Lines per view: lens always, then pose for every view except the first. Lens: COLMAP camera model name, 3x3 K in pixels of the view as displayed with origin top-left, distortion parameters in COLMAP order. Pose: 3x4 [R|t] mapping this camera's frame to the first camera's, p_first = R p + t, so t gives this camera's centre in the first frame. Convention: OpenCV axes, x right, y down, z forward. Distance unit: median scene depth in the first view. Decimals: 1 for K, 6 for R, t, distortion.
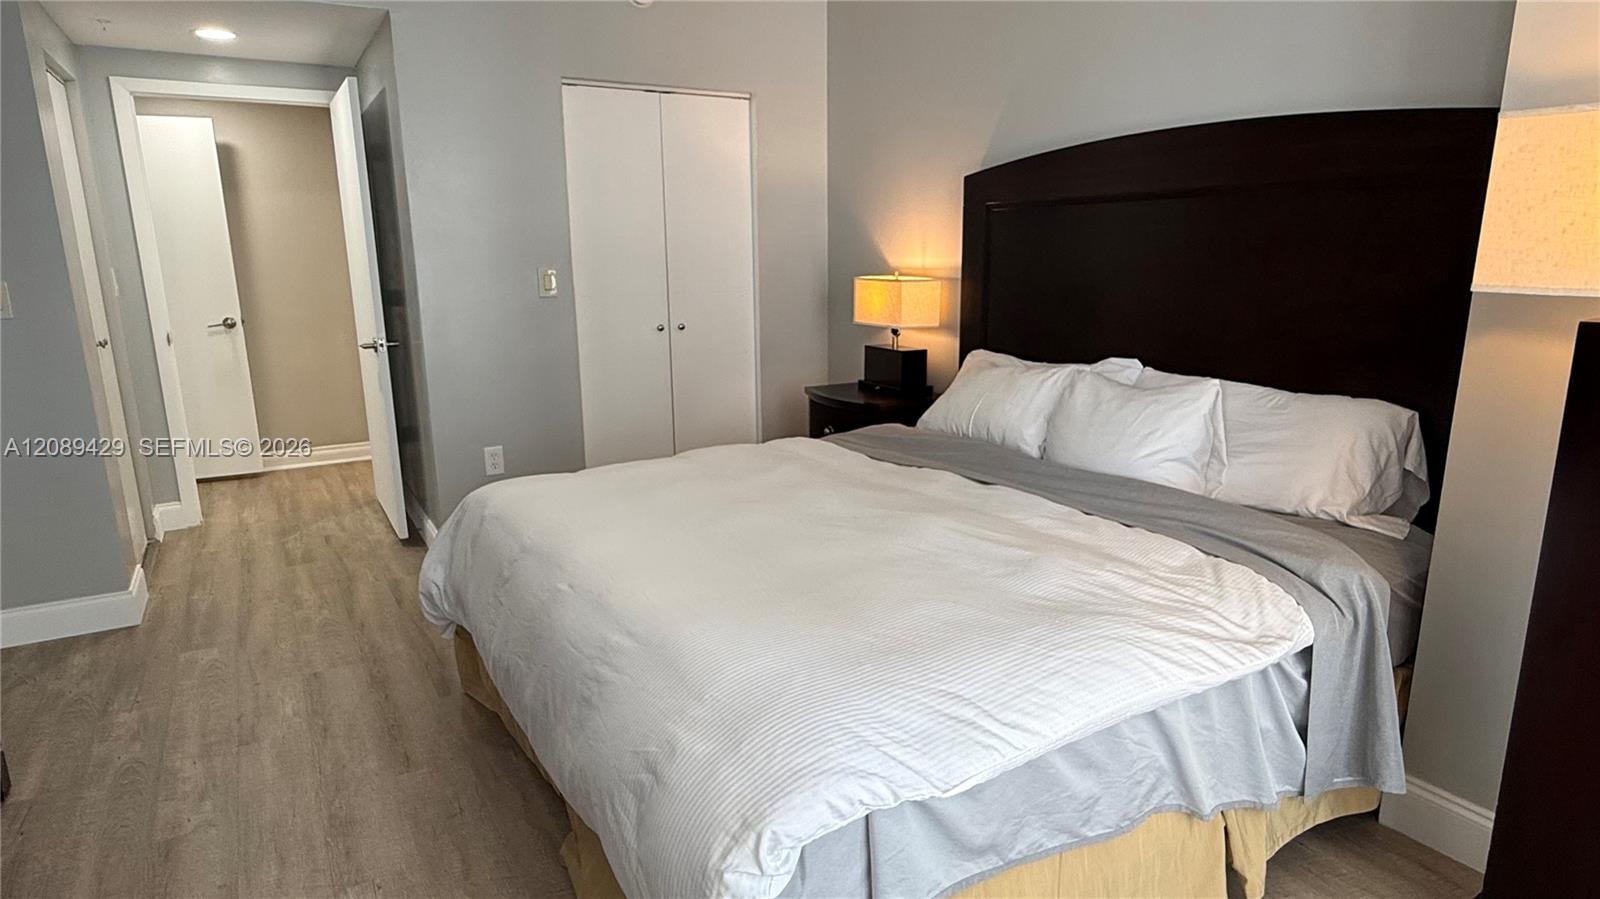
lens RADIAL K [[916.5, 0, 803.8], [0, 916.5, 451.8], [0, 0, 1]] dist [-0.003819, 0.000534]
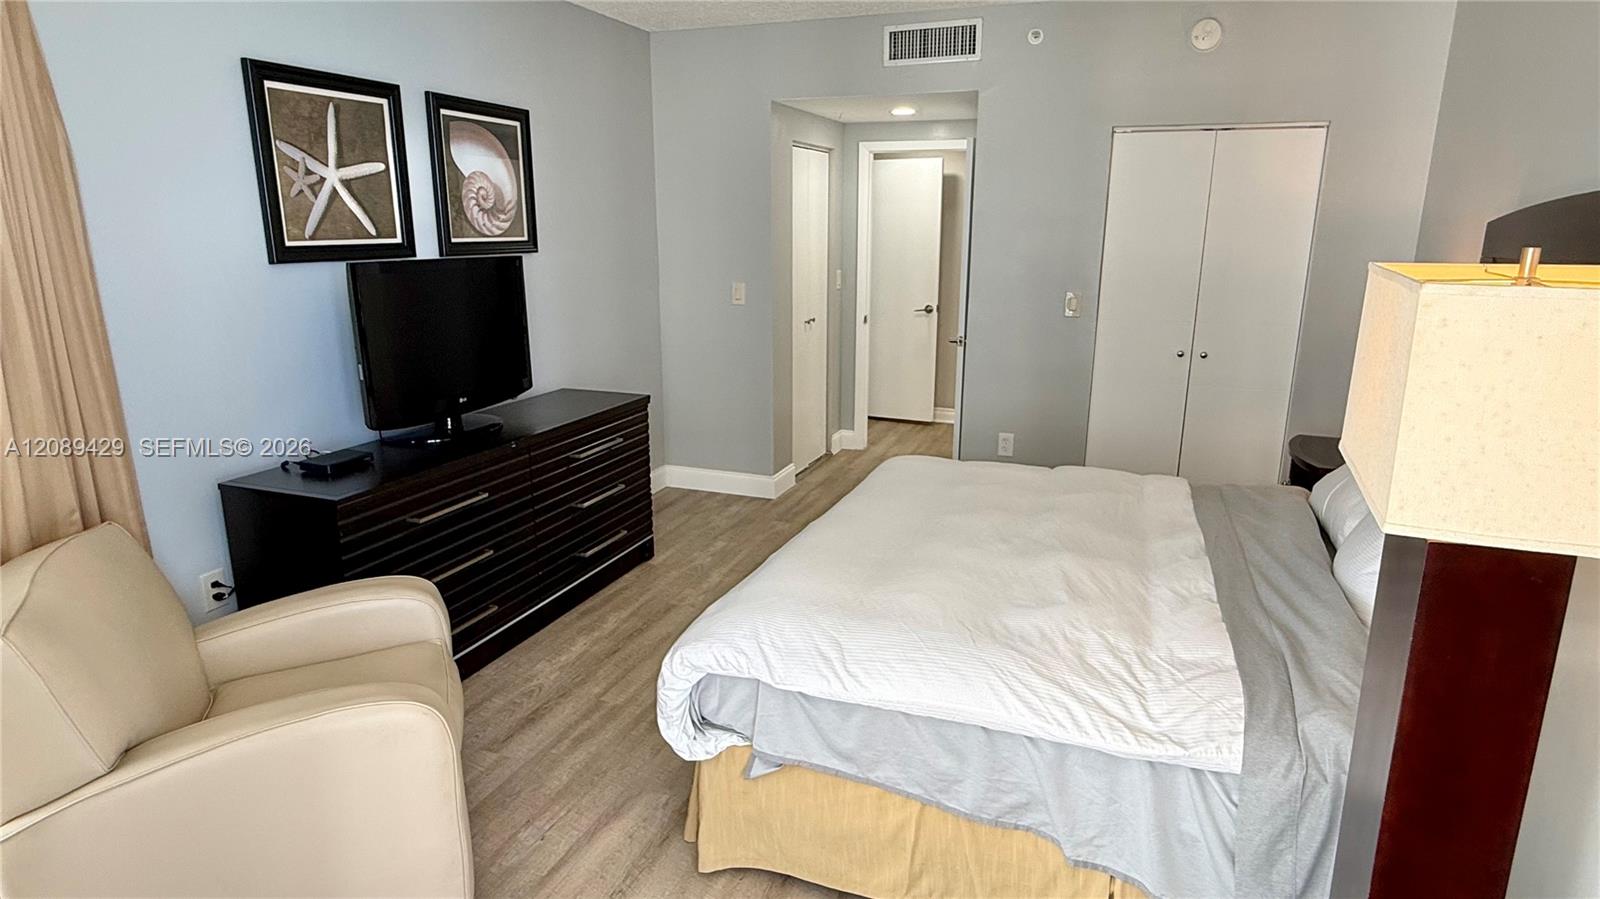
lens RADIAL K [[916.5, 0, 795.8], [0, 916.5, 455.4], [0, 0, 1]] dist [-0.003819, 0.000534]
pose [[0.621787, 0.207491, -0.755201, 0.456029], [-0.185648, 0.975833, 0.115258, -0.071775], [0.760865, 0.068535, 0.645281, -0.007799]]
